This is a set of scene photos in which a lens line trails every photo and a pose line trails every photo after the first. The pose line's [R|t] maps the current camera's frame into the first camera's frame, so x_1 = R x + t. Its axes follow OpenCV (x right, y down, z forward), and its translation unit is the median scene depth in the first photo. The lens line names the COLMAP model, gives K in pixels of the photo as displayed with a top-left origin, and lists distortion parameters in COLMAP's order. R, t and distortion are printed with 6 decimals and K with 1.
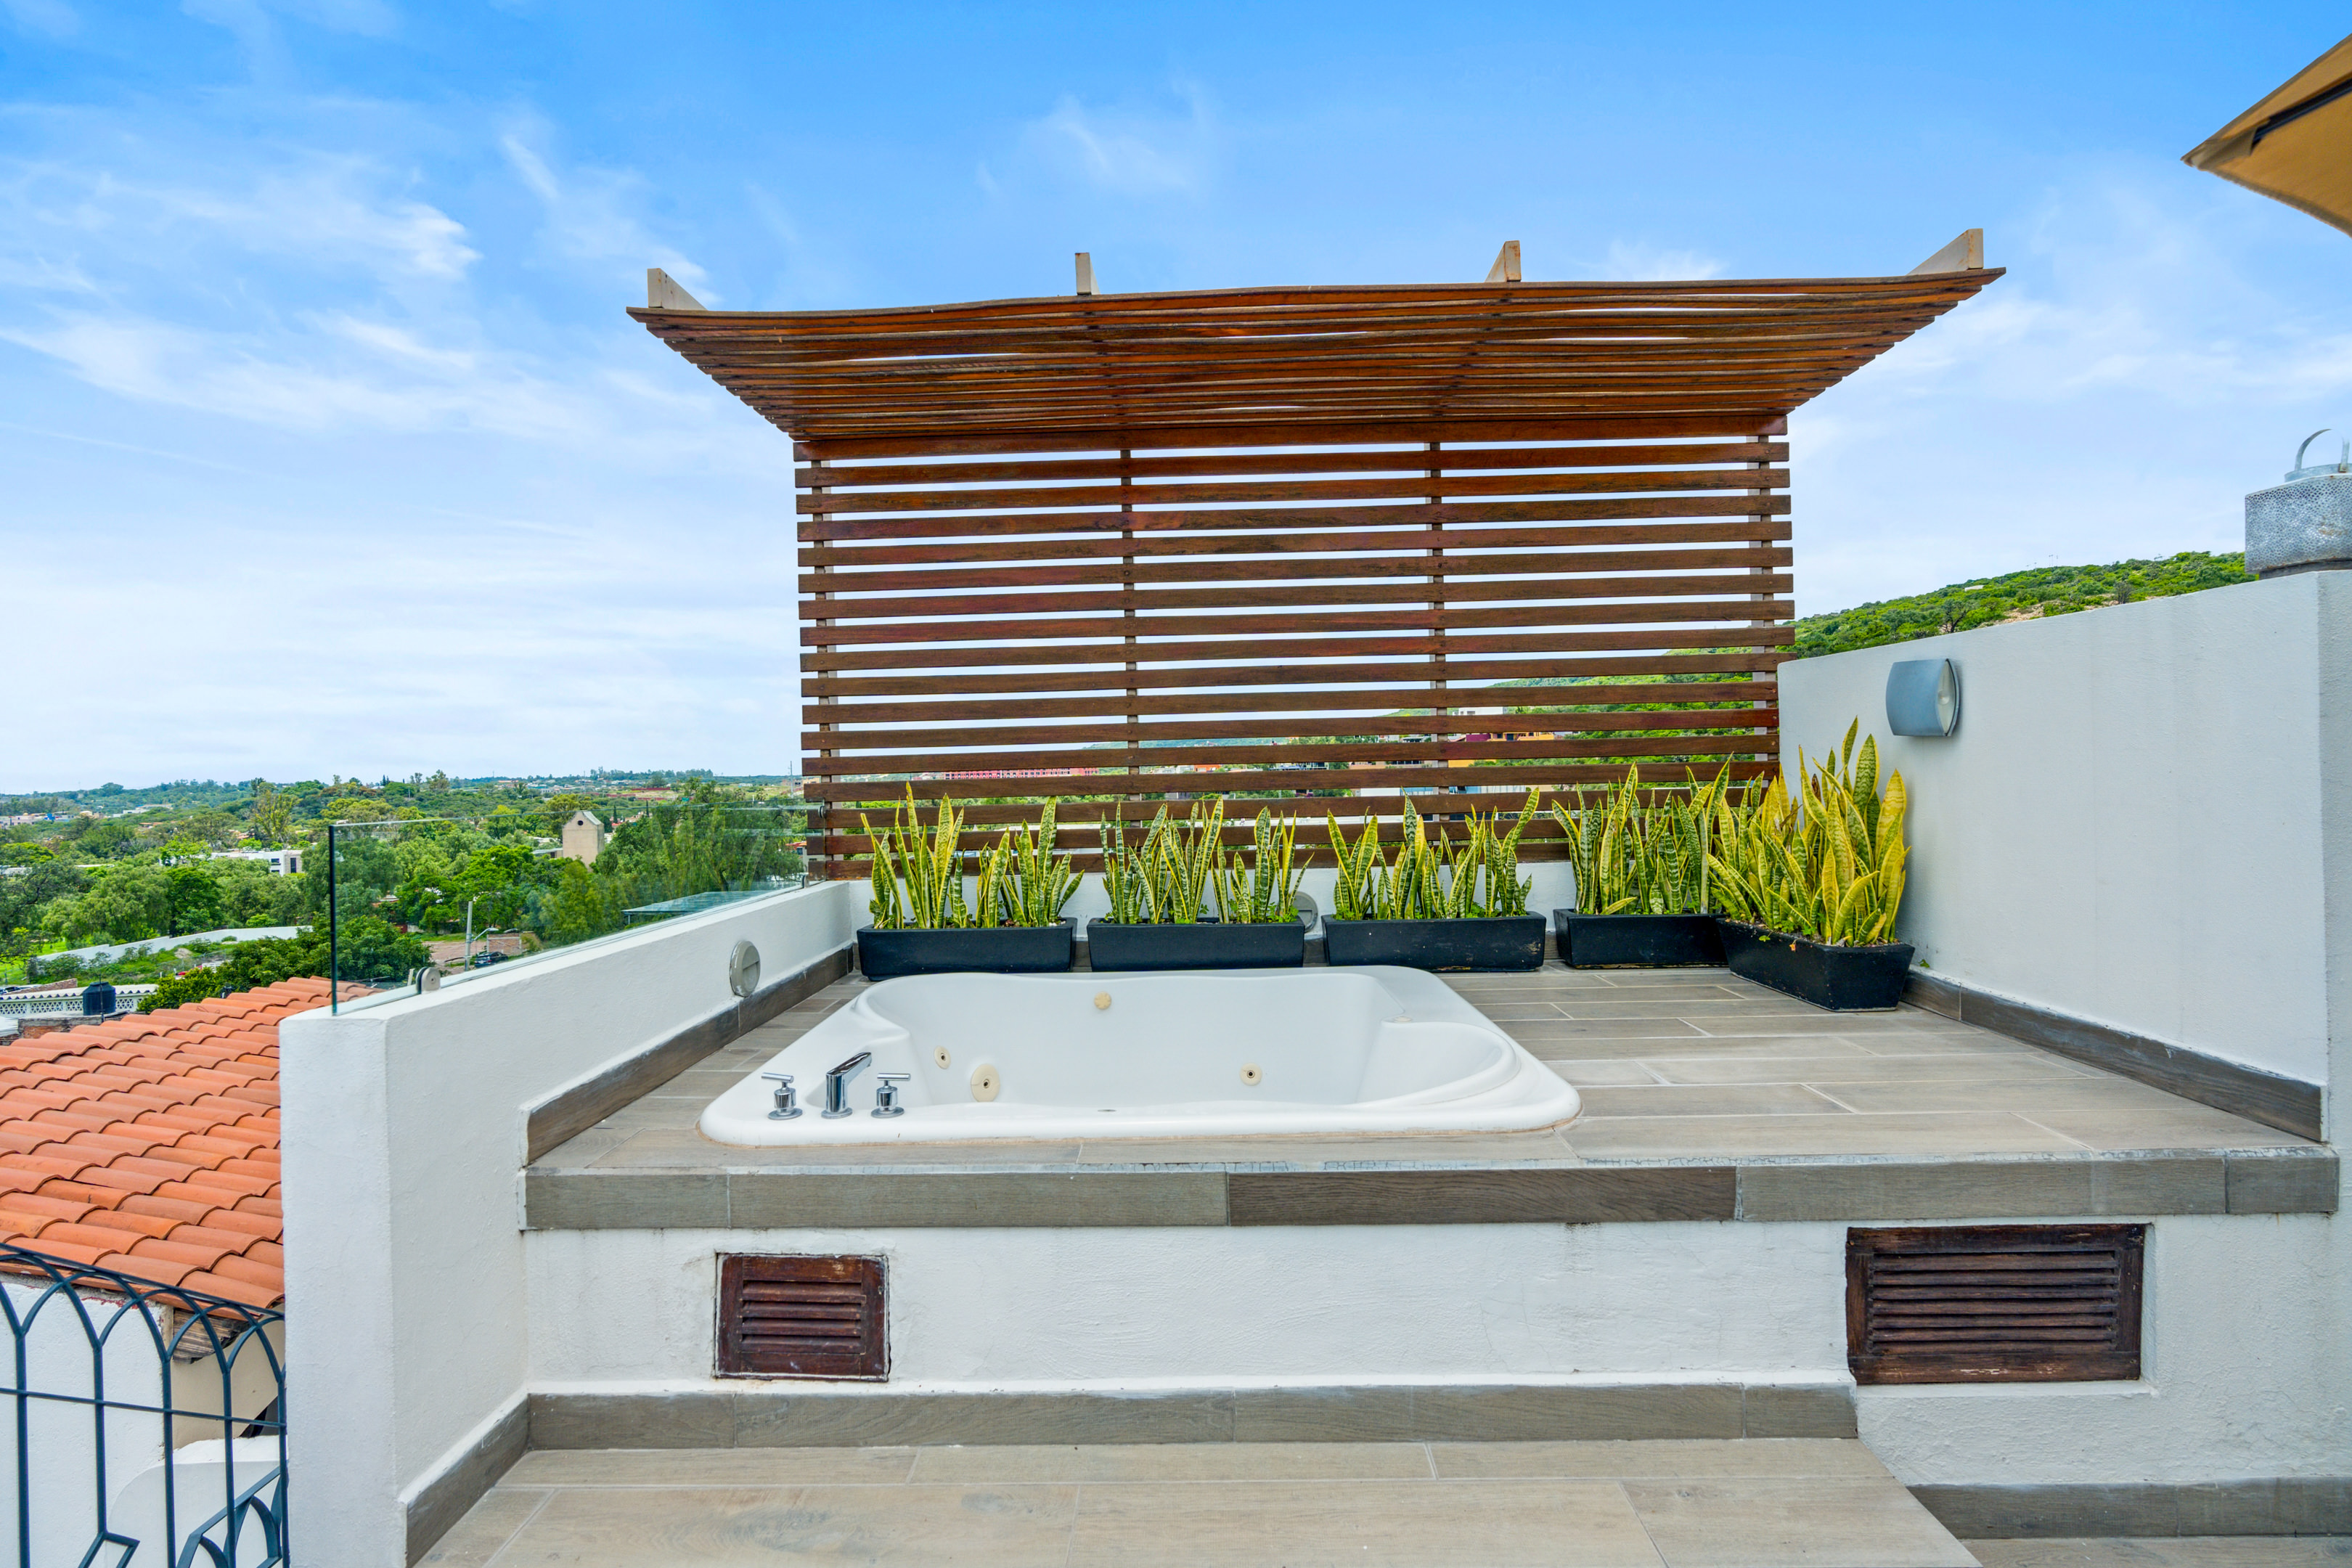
lens RADIAL K [[1039.3, 0, 1170.3], [0, 1039.3, 790.6], [0, 0, 1]] dist [-0.001581, -0.000146]
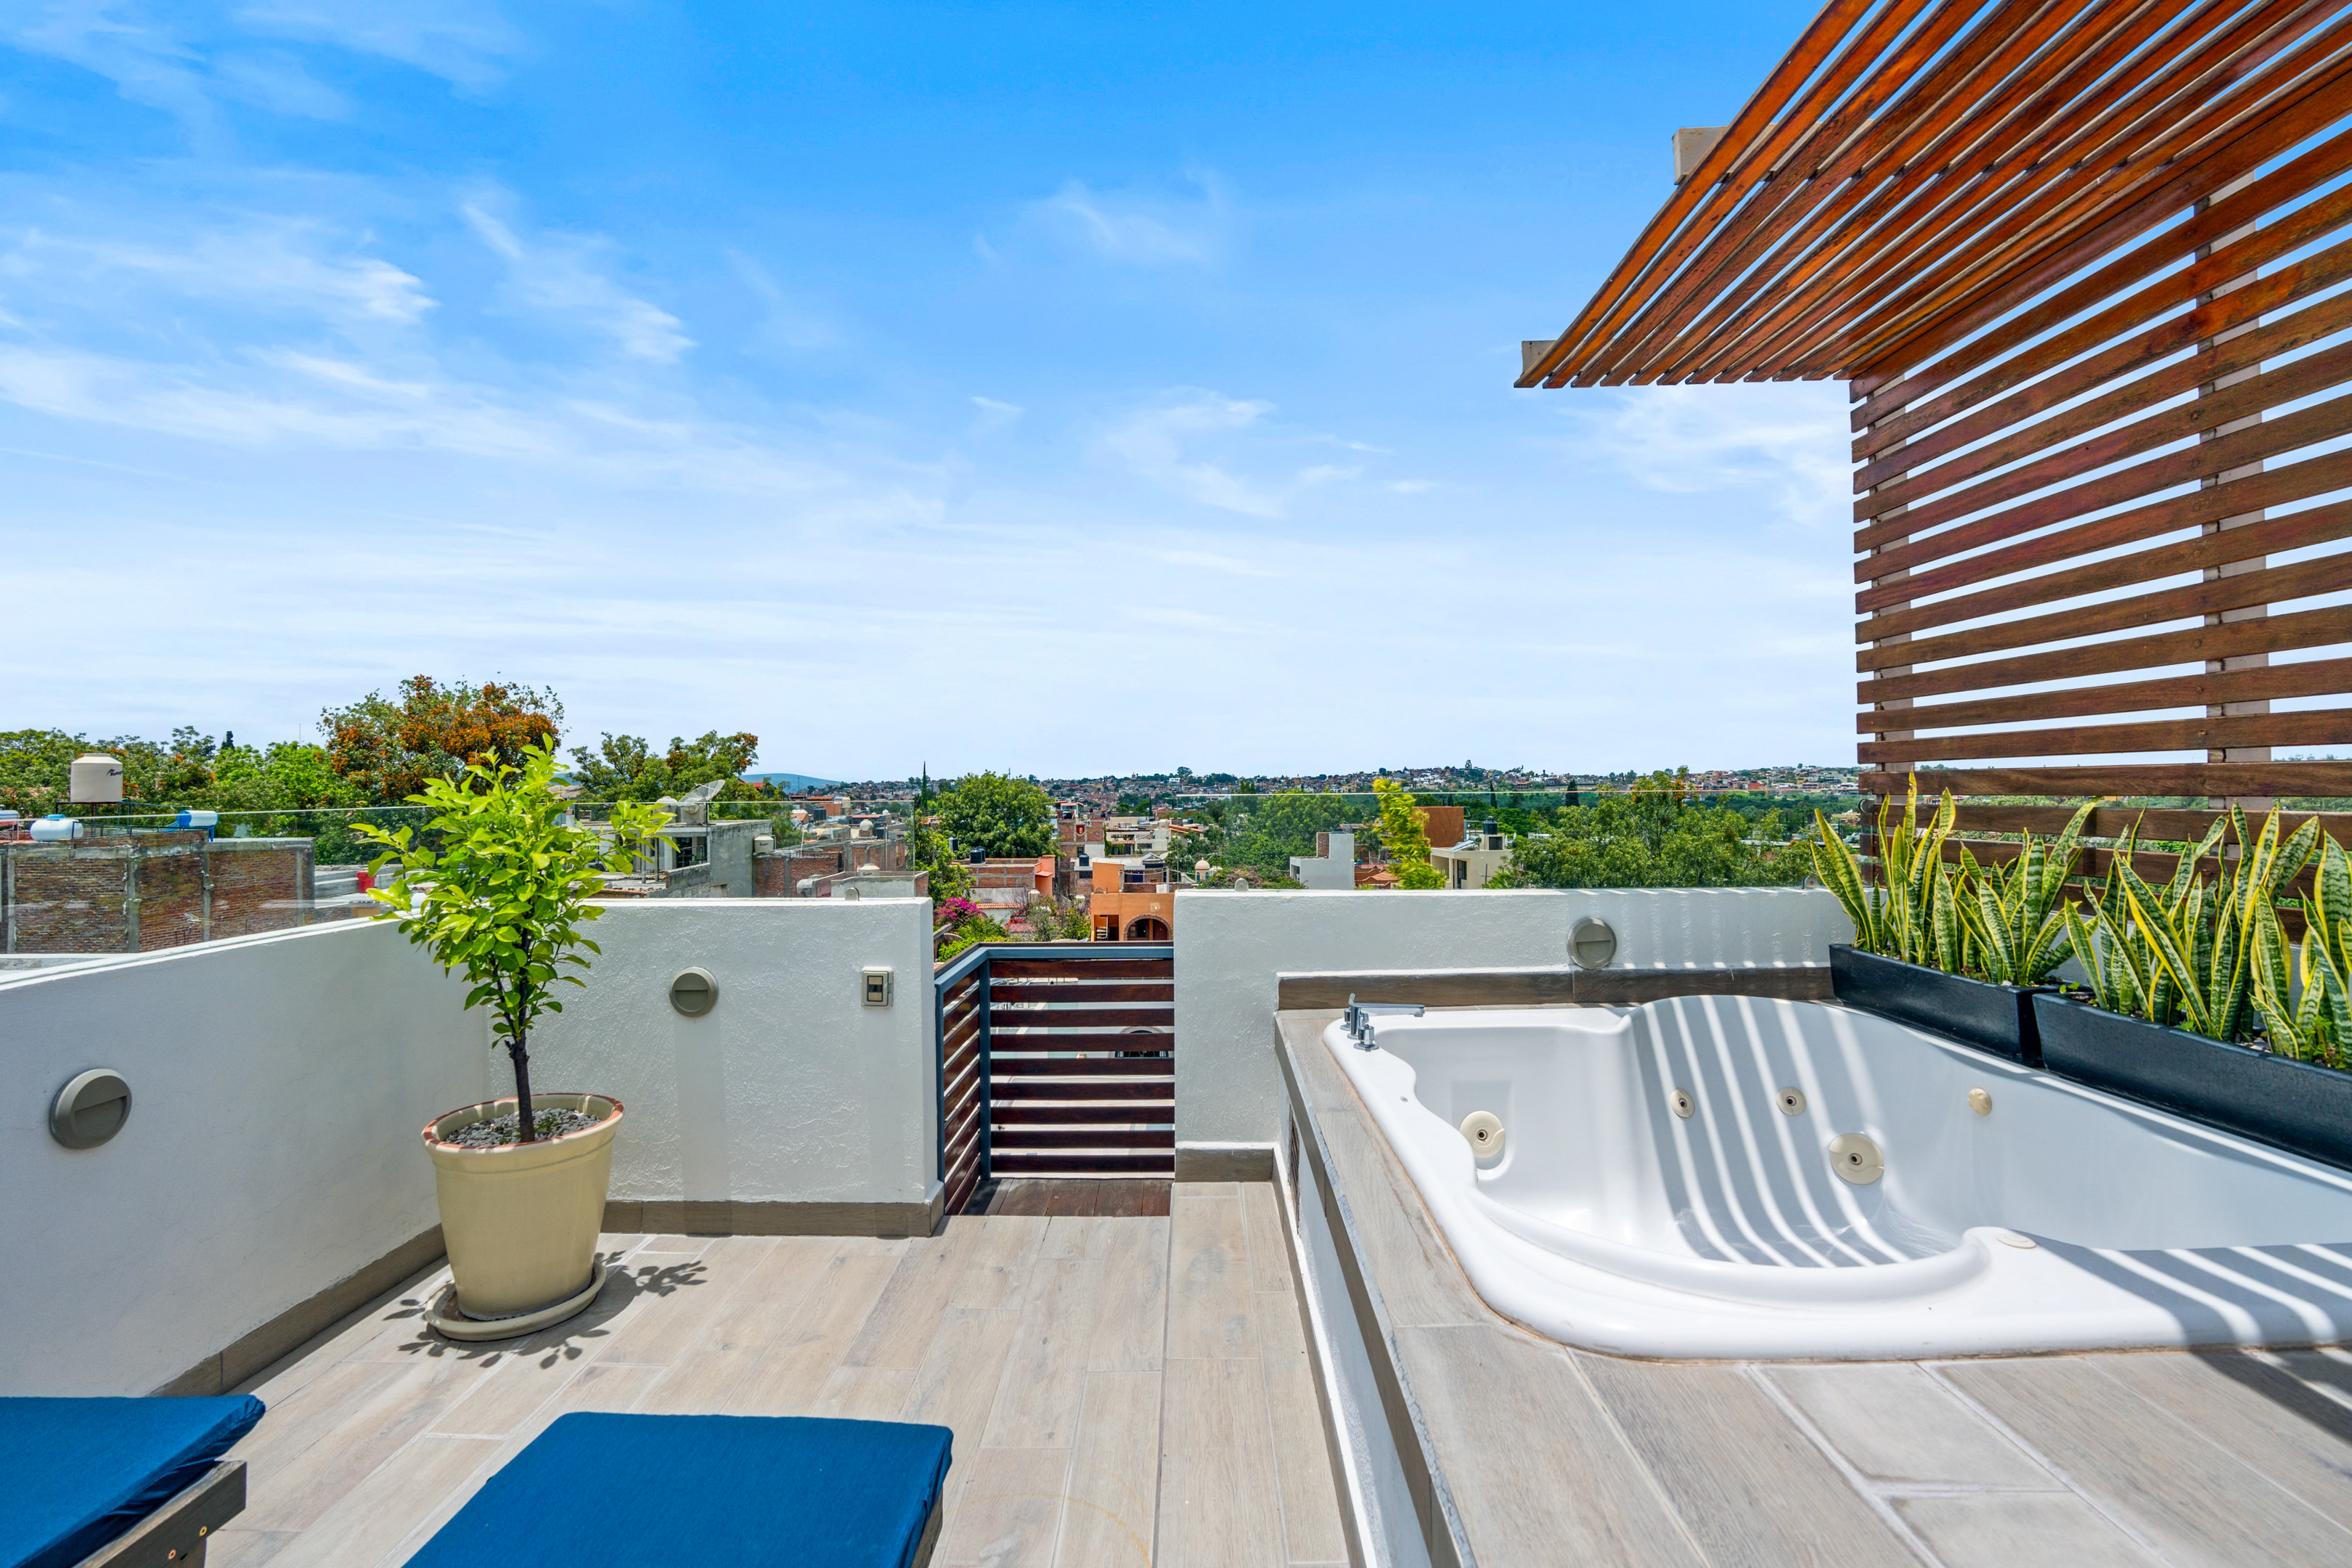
lens RADIAL K [[1089.6, 0, 1176.0], [0, 1089.6, 784.0], [0, 0, 1]] dist [0.000283, 0.000143]
pose [[0.009210, 0.019692, -0.999764, 0.598950], [-0.003117, 0.999802, 0.019664, -0.014216], [0.999953, 0.002935, 0.009269, 0.454570]]
